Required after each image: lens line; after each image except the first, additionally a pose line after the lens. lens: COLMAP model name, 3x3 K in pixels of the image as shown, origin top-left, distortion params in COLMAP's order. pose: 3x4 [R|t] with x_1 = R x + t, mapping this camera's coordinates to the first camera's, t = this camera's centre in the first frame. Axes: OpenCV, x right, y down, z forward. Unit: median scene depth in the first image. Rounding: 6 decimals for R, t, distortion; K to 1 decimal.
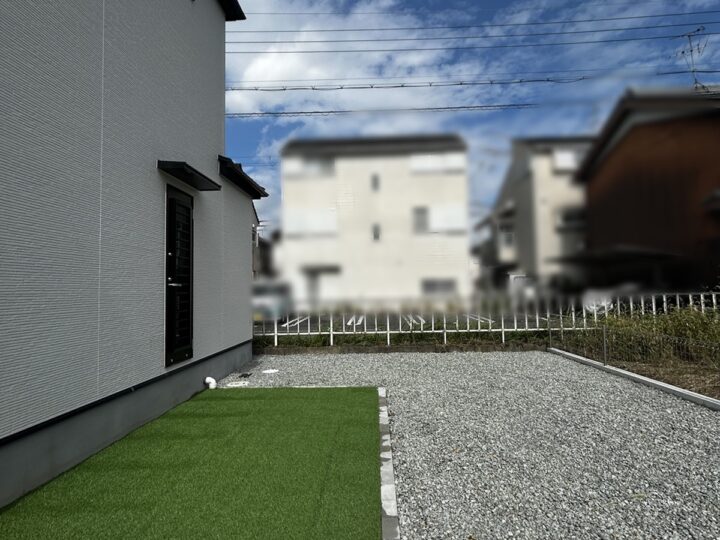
lens RADIAL K [[397.2, 0, 363.2], [0, 397.2, 267.8], [0, 0, 1]] dist [0.002868, 0.001771]
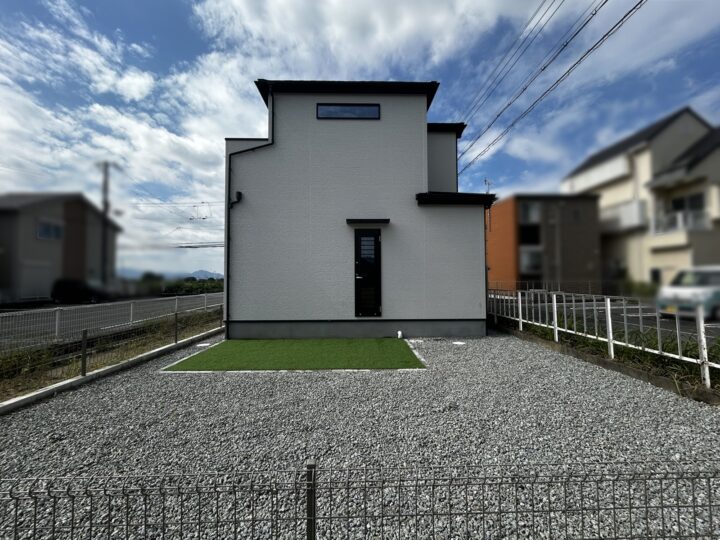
lens RADIAL K [[294.9, 0, 356.9], [0, 294.9, 270.9], [0, 0, 1]] dist [-0.000171, 0.000168]
pose [[0.042838, -0.012262, -0.999007, 0.988817], [0.055553, 0.998407, -0.009873, 0.023594], [0.997536, -0.055075, 0.043451, 0.886463]]
